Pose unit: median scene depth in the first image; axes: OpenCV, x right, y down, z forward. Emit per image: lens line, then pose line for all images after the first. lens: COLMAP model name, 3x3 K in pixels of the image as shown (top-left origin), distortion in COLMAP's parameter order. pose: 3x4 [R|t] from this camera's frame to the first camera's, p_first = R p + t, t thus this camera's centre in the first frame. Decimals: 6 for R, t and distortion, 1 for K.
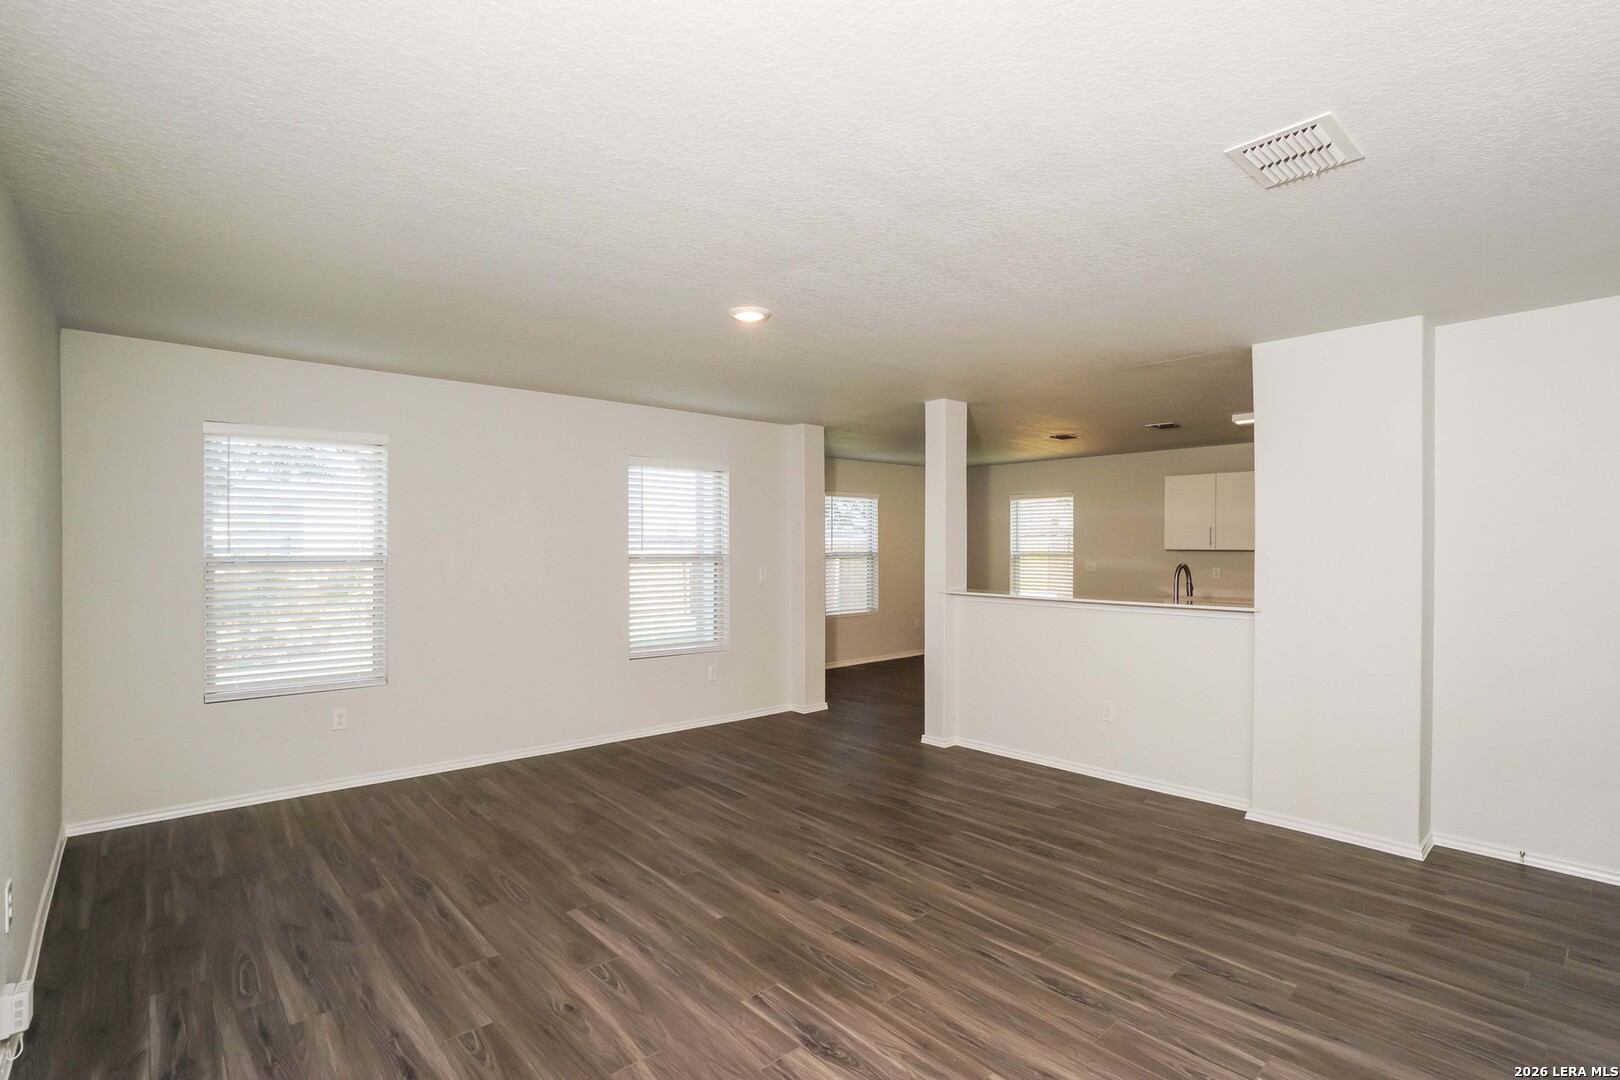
lens RADIAL K [[738.0, 0, 810.0], [0, 738.0, 547.3], [0, 0, 1]] dist [0.005392, 0.001261]
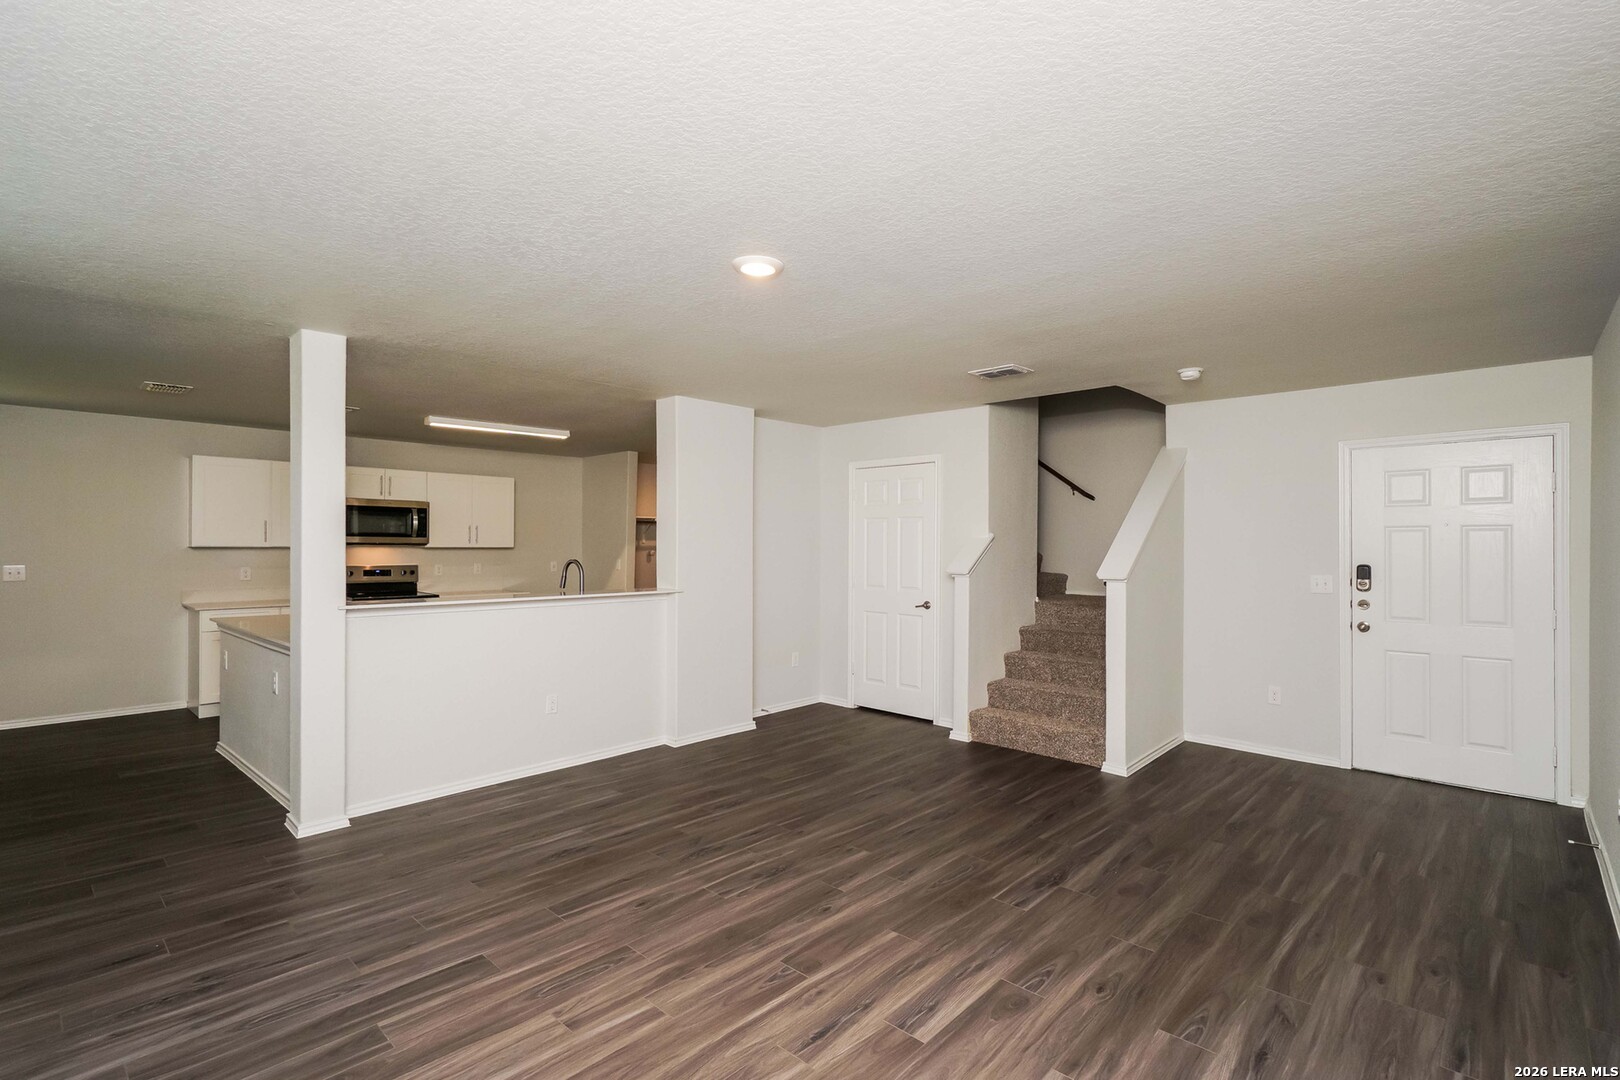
lens RADIAL K [[738.0, 0, 803.1], [0, 738.0, 549.8], [0, 0, 1]] dist [0.005392, 0.001261]
pose [[-0.066522, 0.005543, 0.997770, -0.837252], [-0.007657, 0.999952, -0.006066, 0.015493], [-0.997756, -0.008044, -0.066476, 0.939232]]
